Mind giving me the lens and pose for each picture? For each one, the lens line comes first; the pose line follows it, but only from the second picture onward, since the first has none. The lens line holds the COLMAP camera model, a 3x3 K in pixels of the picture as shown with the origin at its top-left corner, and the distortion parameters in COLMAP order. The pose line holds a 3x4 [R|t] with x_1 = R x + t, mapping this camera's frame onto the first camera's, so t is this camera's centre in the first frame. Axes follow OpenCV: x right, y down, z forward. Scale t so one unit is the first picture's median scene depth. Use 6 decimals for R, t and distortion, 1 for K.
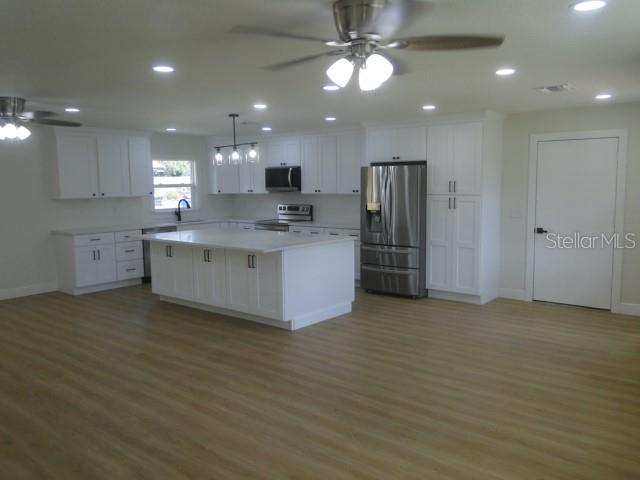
lens RADIAL K [[524.9, 0, 320.0], [0, 524.9, 240.0], [0, 0, 1]] dist [0.003856, 0.001964]
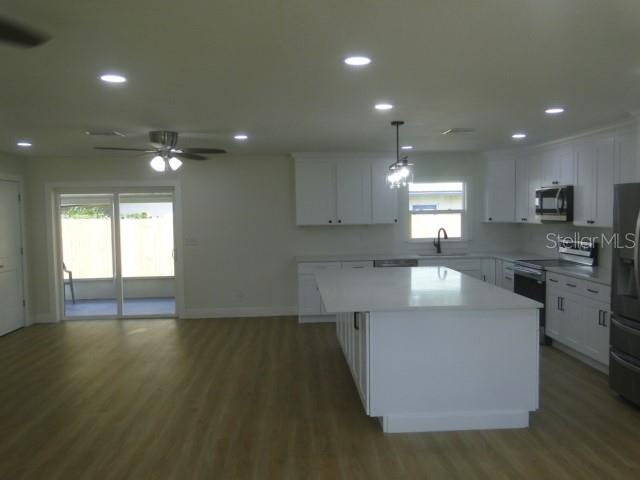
lens RADIAL K [[524.9, 0, 320.0], [0, 524.9, 240.0], [0, 0, 1]] dist [0.003856, 0.001964]
pose [[0.688975, 0.045757, -0.723339, 0.241761], [-0.075150, 0.997136, -0.008503, -0.040524], [0.720878, 0.060217, 0.690441, 0.305874]]
